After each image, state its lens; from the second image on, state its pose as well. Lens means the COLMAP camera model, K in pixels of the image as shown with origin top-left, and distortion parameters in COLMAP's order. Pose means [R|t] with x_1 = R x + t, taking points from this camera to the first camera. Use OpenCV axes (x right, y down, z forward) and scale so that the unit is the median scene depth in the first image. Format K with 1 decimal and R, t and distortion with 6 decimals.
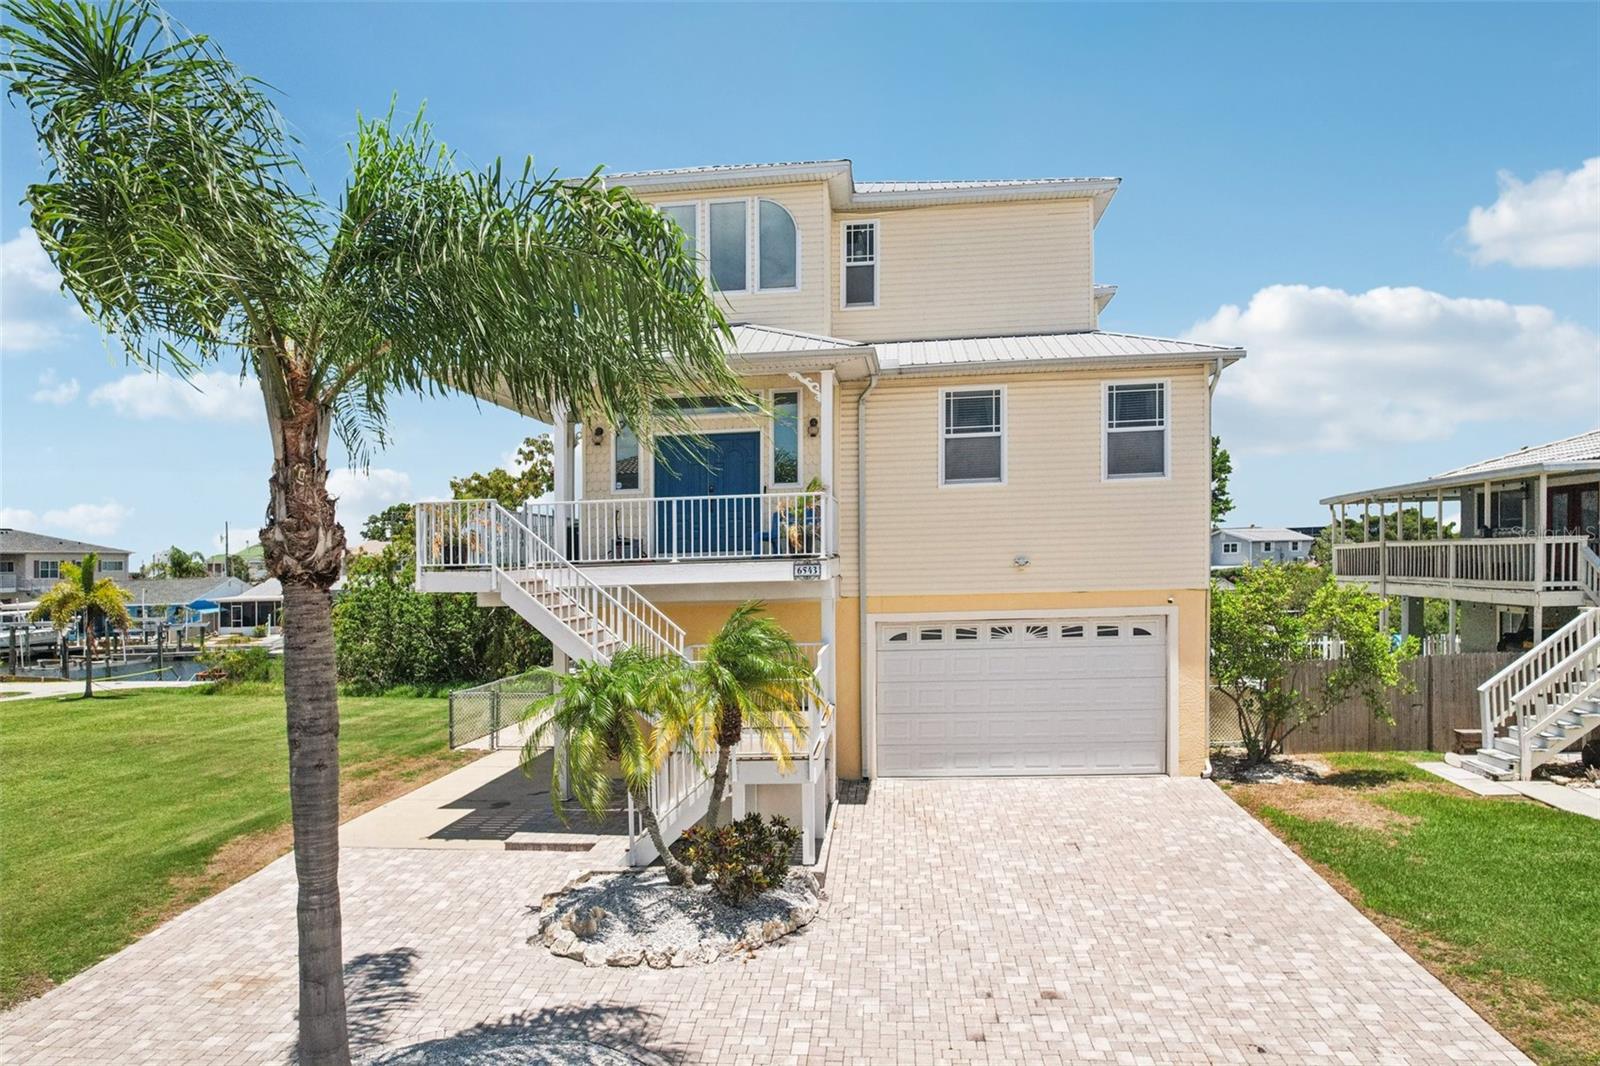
lens RADIAL K [[1040.5, 0, 798.9], [0, 1040.5, 577.9], [0, 0, 1]] dist [-0.096473, 0.097679]
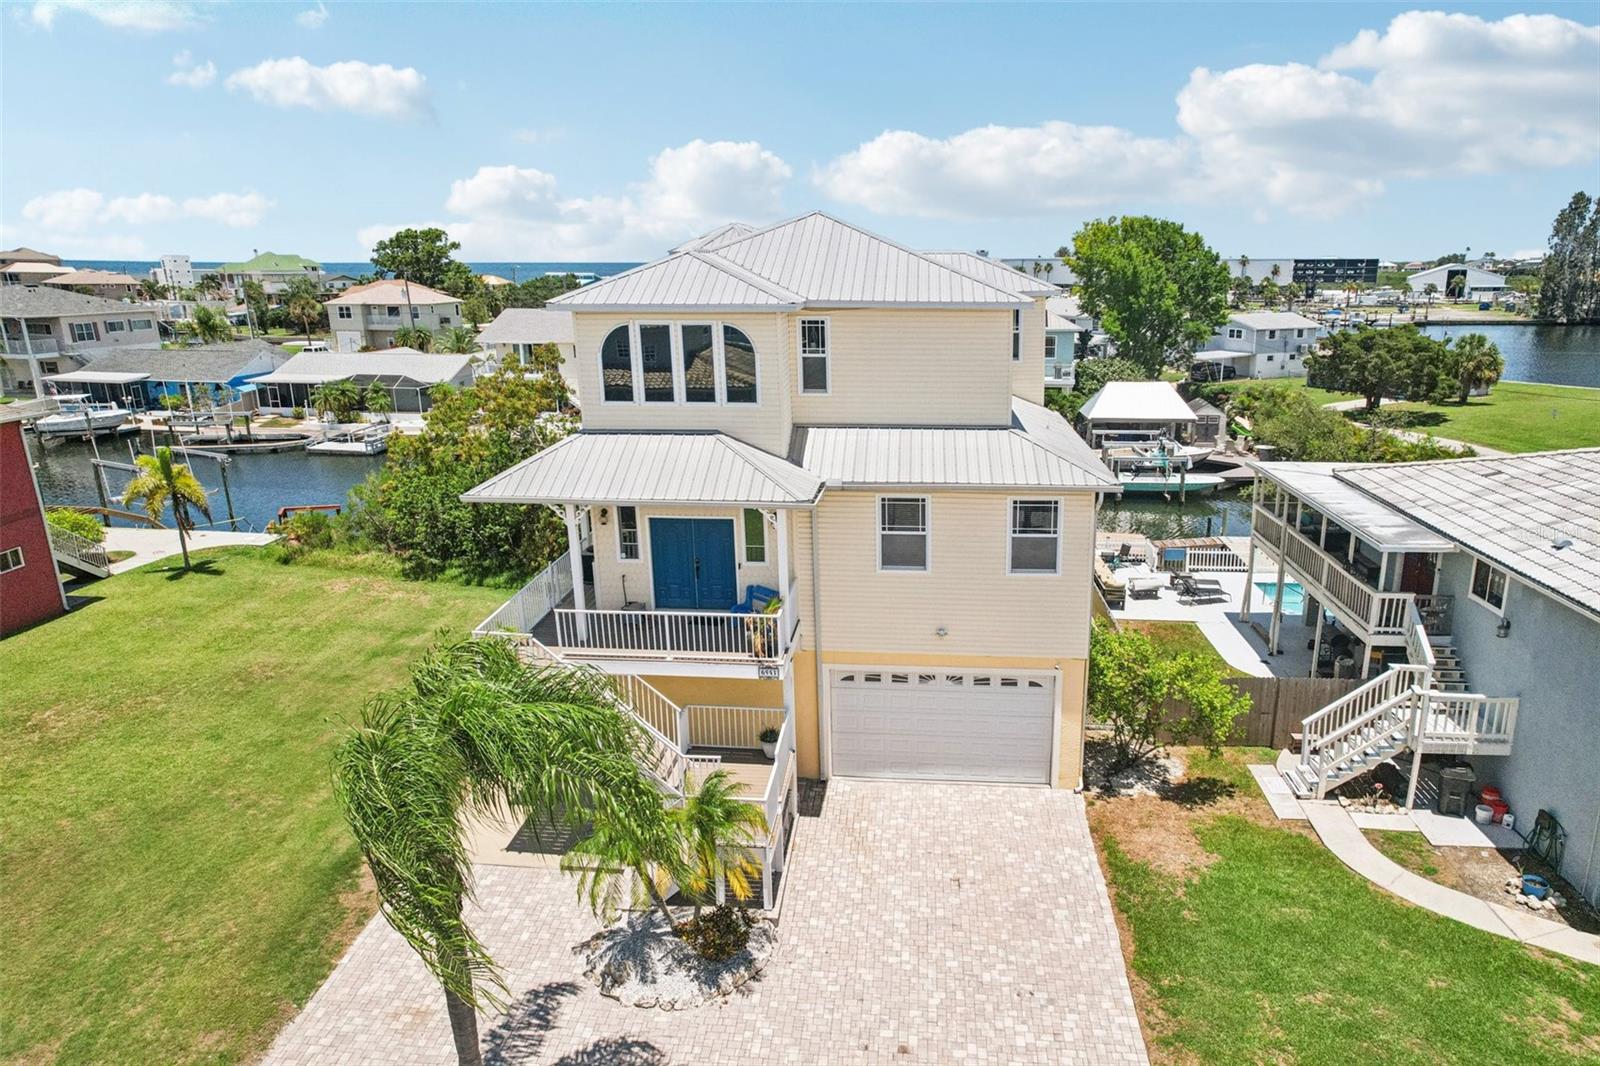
lens RADIAL K [[1030.9, 0, 791.7], [0, 1030.9, 544.4], [0, 0, 1]] dist [-0.097916, 0.089291]
pose [[0.999535, 0.015004, -0.026537, 0.059354], [-0.007884, 0.968110, 0.250403, -0.476752], [0.029448, -0.250077, 0.967778, -0.226529]]
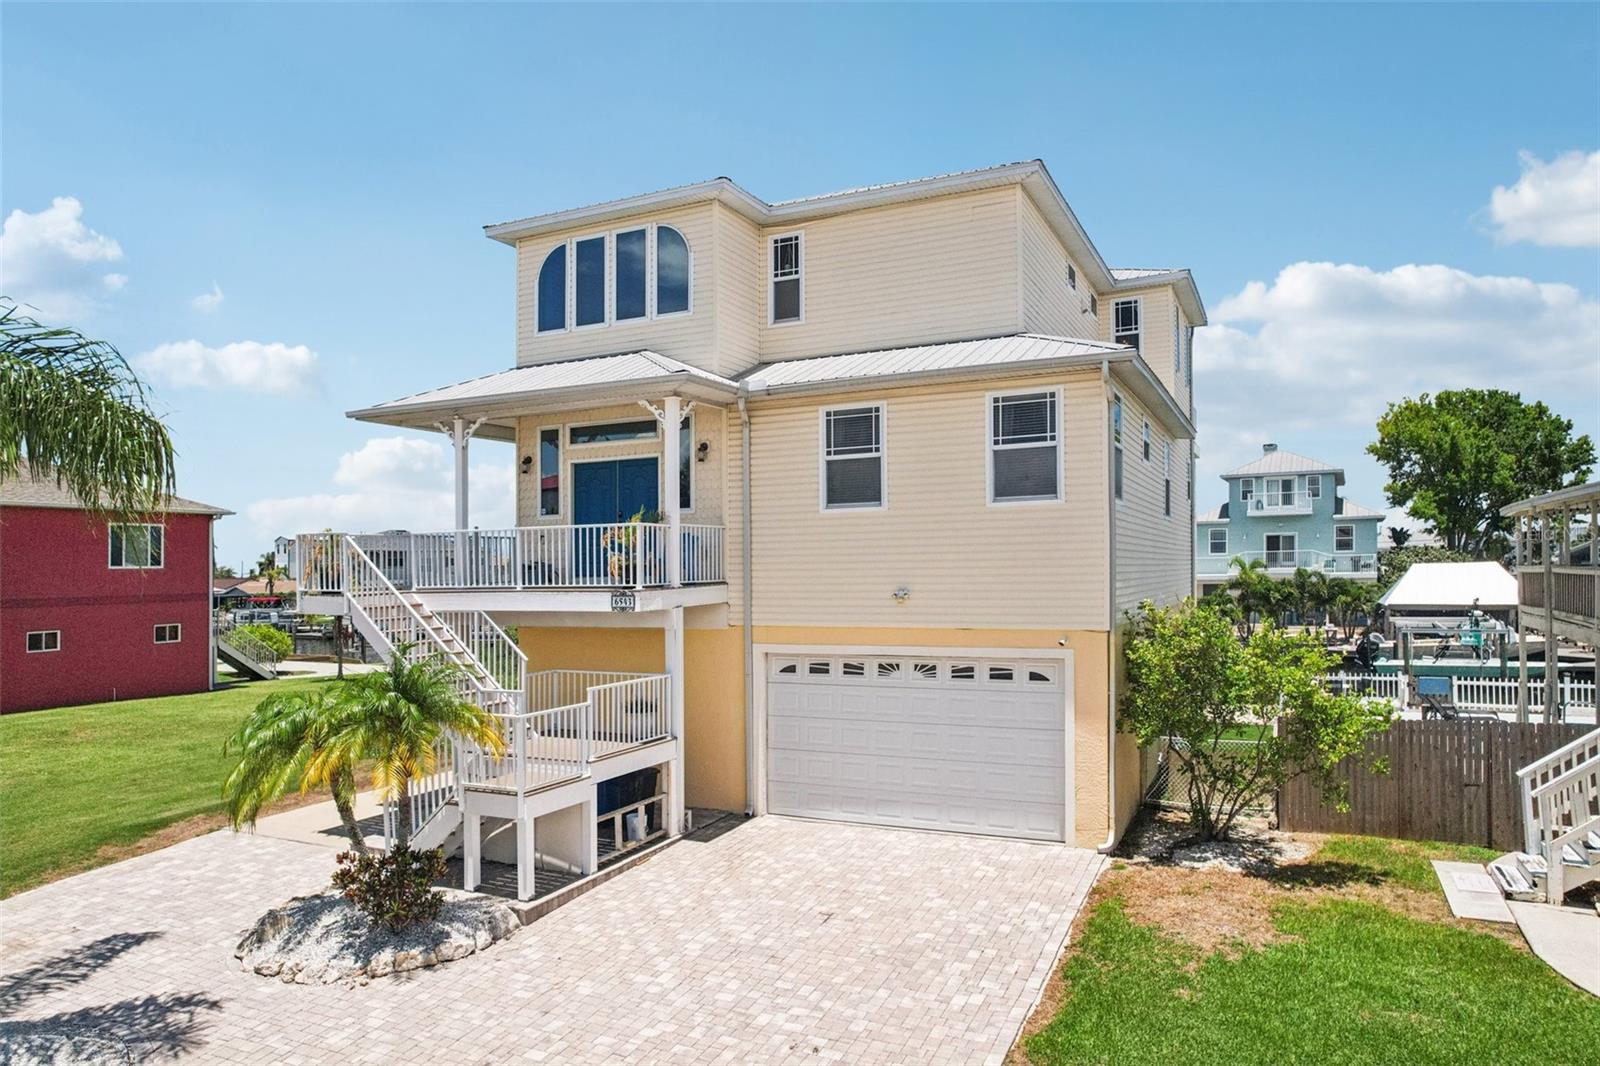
lens RADIAL K [[1040.9, 0, 800.8], [0, 1040.9, 556.2], [0, 0, 1]] dist [-0.086410, 0.089559]
pose [[0.939093, 0.009487, -0.343532, 0.482881], [-0.014520, 0.999822, -0.012081, -0.039166], [0.343356, 0.016333, 0.939063, 0.118418]]
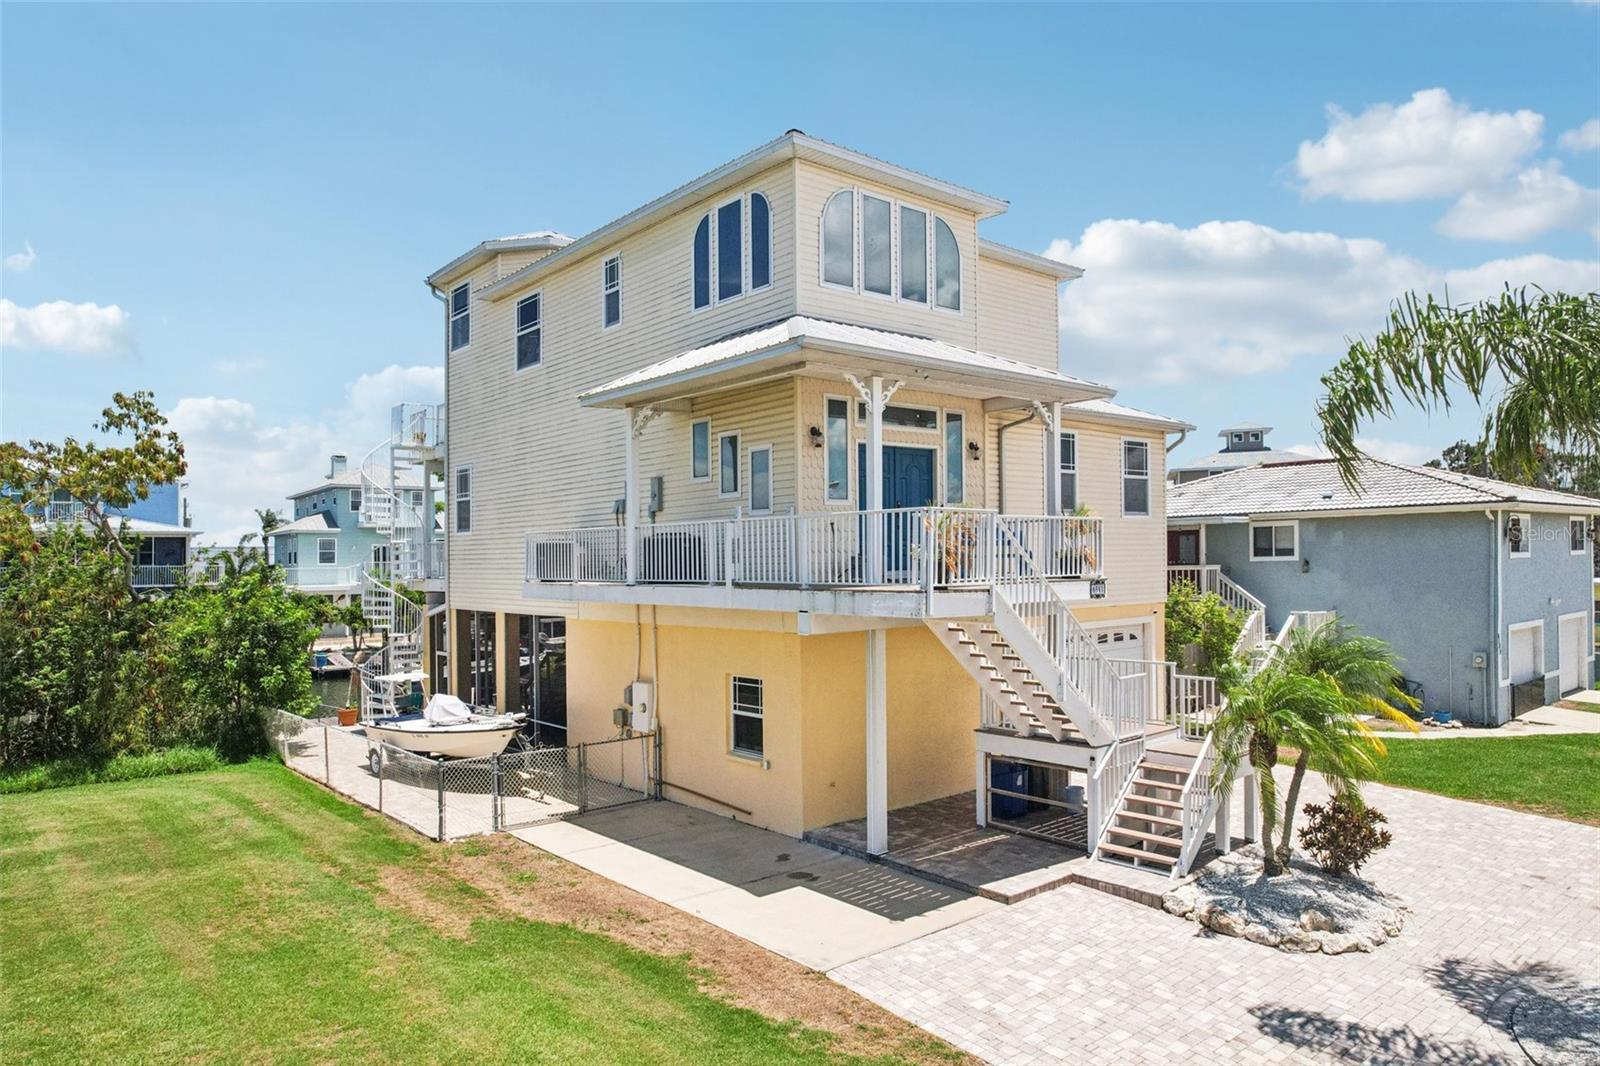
lens RADIAL K [[1040.5, 0, 798.9], [0, 1040.5, 577.9], [0, 0, 1]] dist [-0.096473, 0.097679]
pose [[0.692881, 0.003600, 0.721043, -0.938777], [0.010936, 0.999820, -0.015501, -0.005151], [-0.720969, 0.018626, 0.692717, 0.456791]]
